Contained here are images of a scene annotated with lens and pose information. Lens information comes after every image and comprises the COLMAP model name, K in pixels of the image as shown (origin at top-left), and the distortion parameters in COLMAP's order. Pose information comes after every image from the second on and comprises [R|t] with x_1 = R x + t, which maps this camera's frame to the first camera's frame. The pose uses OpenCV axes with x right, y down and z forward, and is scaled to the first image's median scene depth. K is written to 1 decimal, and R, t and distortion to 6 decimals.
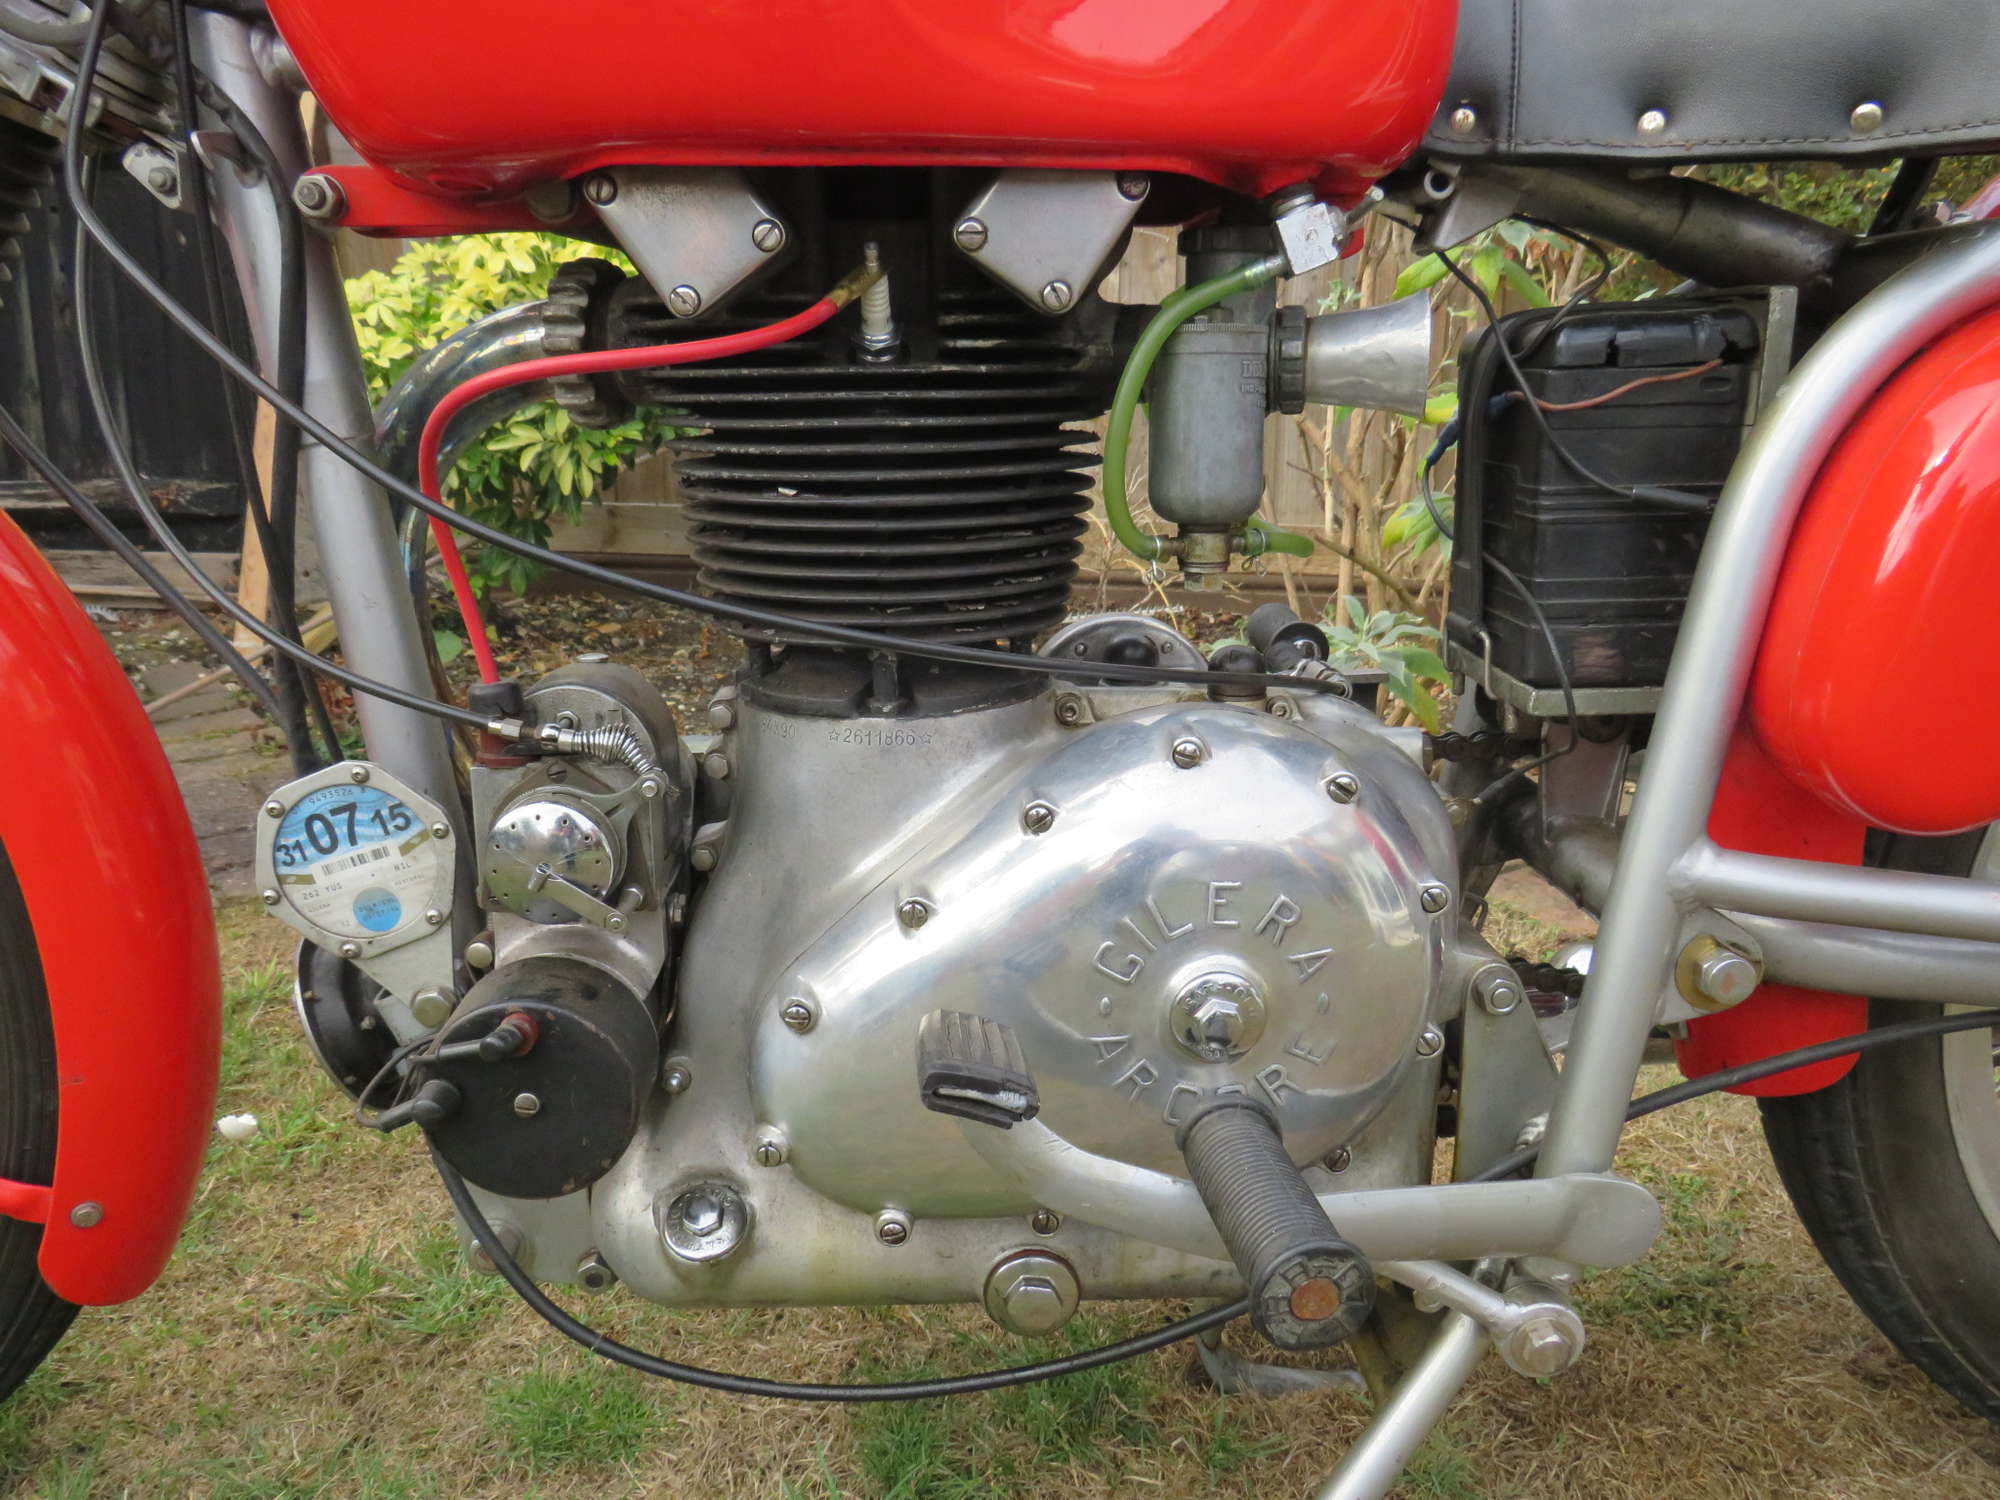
lens RADIAL K [[1521.7, 0, 1013.9], [0, 1521.7, 749.1], [0, 0, 1]] dist [-0.023465, 0.002455]
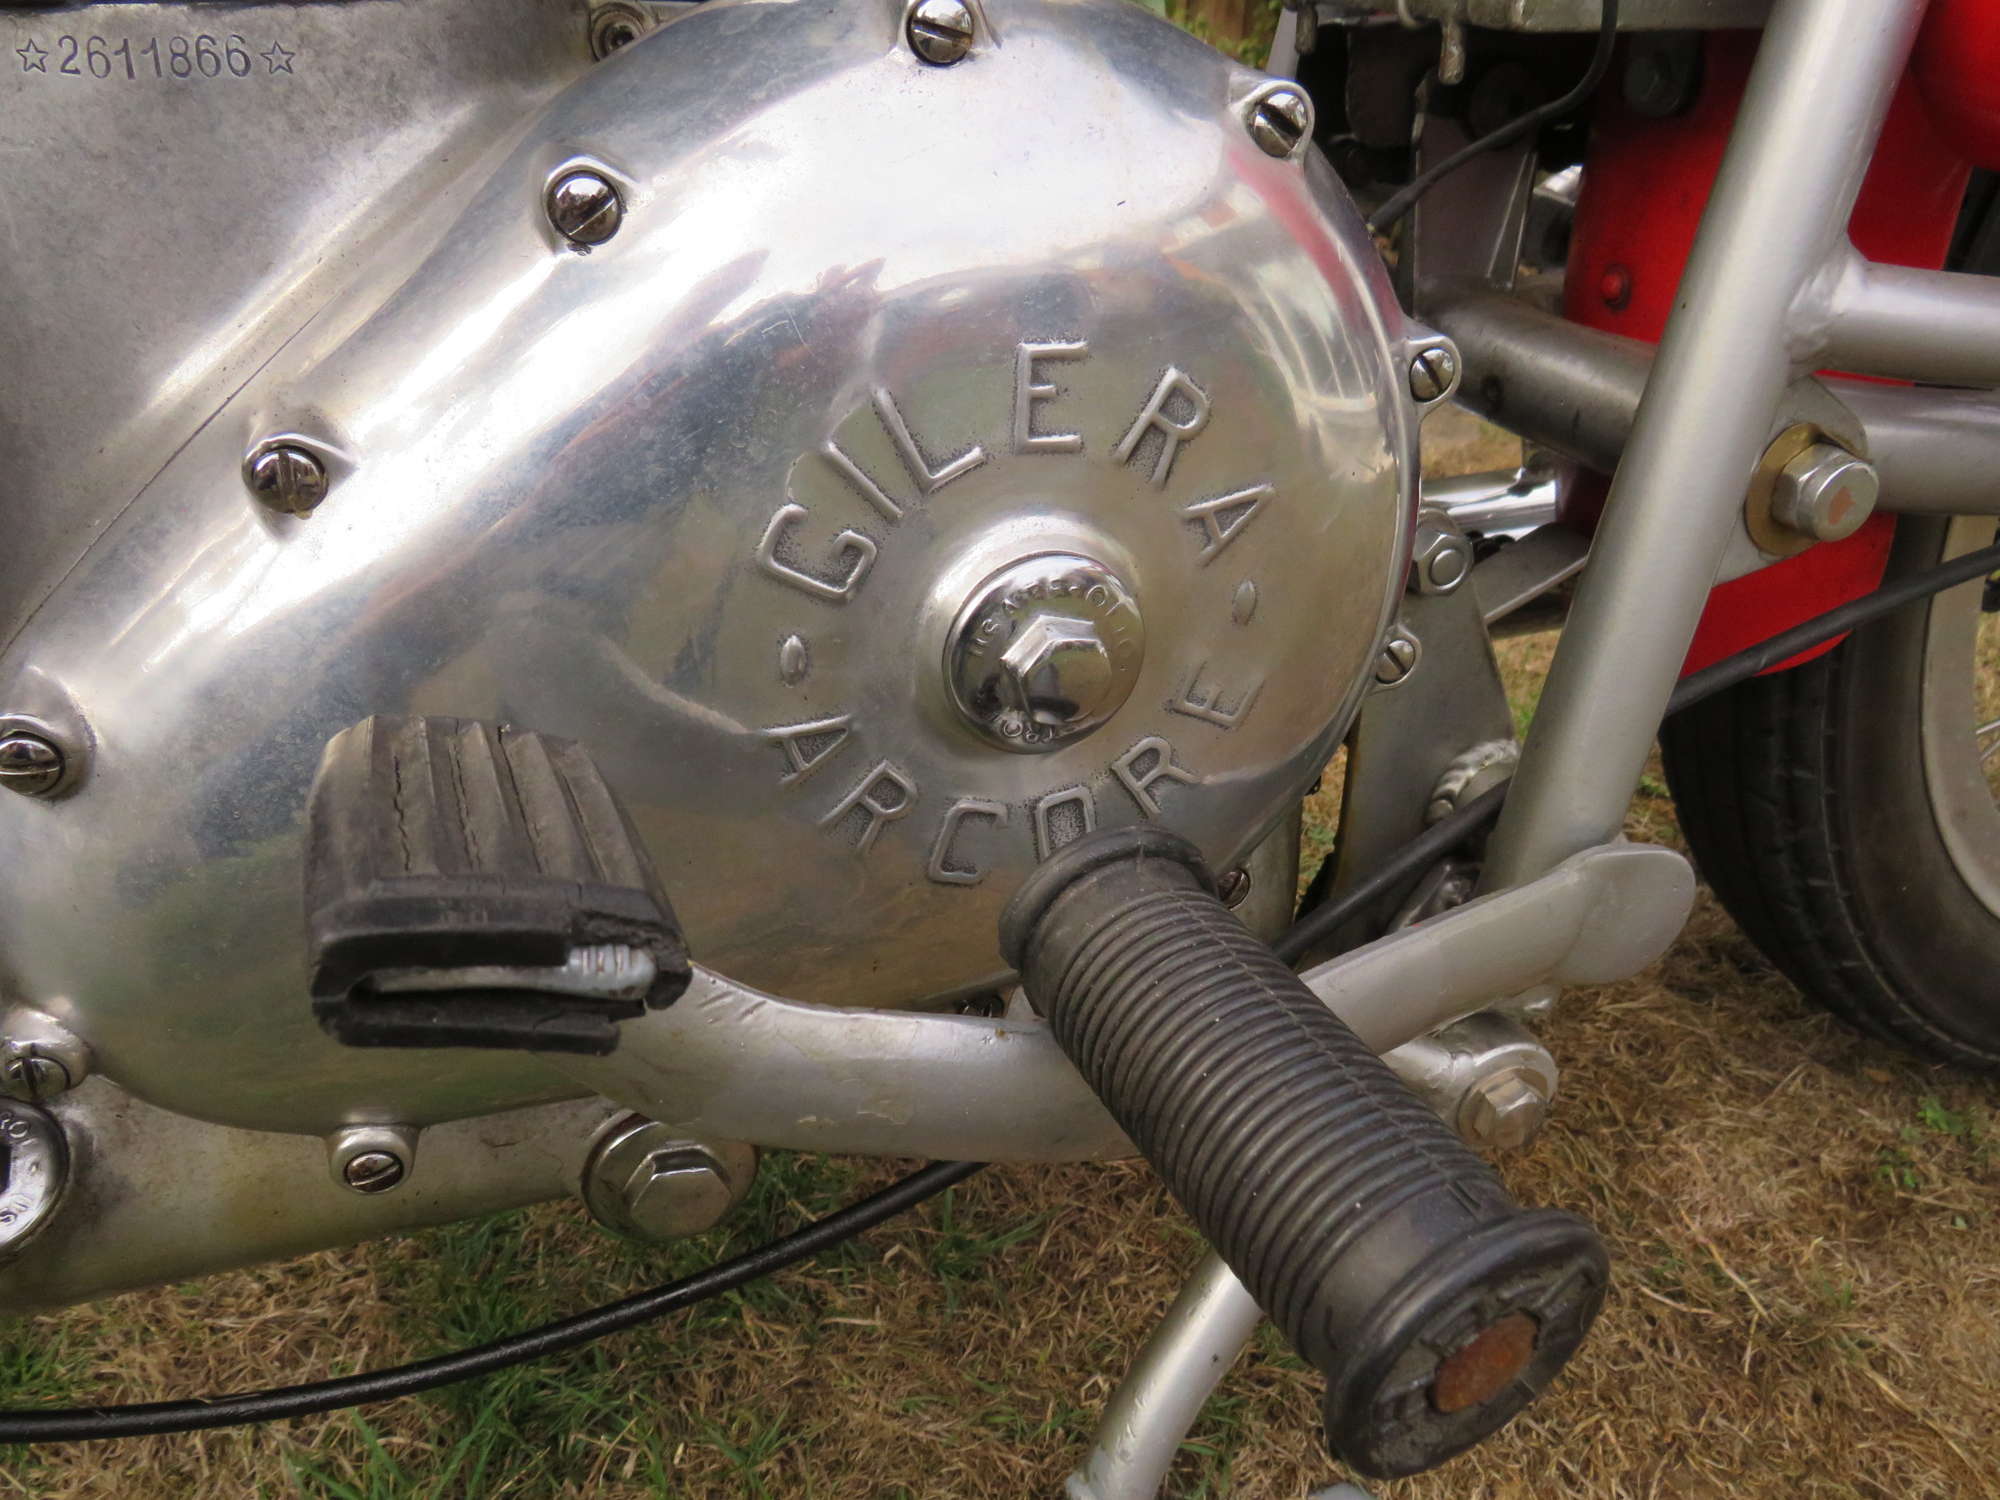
lens RADIAL K [[1521.7, 0, 1001.4], [0, 1521.7, 742.8], [0, 0, 1]] dist [-0.023465, 0.002455]
pose [[0.956914, -0.120097, 0.264373, -0.000667], [0.051349, 0.966100, 0.253010, 0.084339], [-0.285796, -0.228534, 0.930641, 0.561322]]
